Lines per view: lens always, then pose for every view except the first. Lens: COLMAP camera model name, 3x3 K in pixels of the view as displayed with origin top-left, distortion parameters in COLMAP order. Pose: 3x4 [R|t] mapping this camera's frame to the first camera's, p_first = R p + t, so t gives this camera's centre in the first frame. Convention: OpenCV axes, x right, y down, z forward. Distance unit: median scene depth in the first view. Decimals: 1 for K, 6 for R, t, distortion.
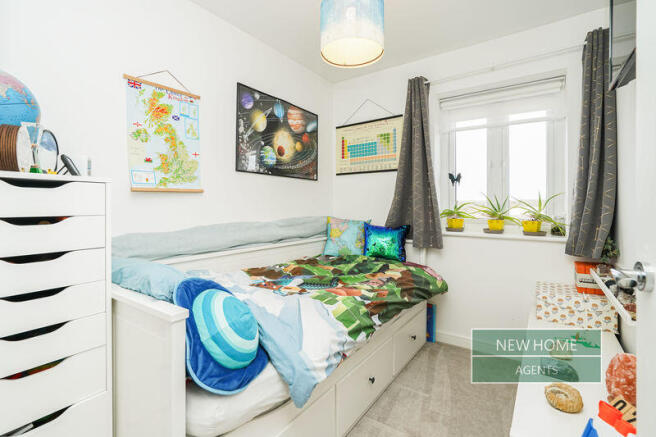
lens RADIAL K [[302.9, 0, 328.2], [0, 302.9, 212.2], [0, 0, 1]] dist [-0.004266, -0.000039]
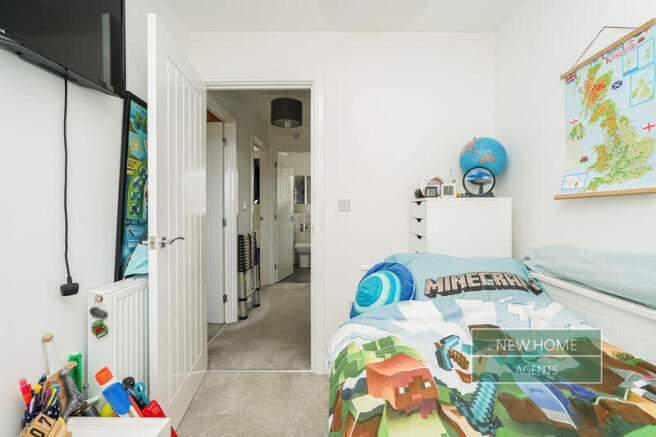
lens RADIAL K [[302.9, 0, 328.7], [0, 302.9, 213.6], [0, 0, 1]] dist [-0.004266, -0.000039]
pose [[-0.821519, 0.013351, -0.570025, 0.423157], [-0.006277, 0.999453, 0.032455, -0.046853], [0.570146, 0.030240, -0.820986, 1.247907]]
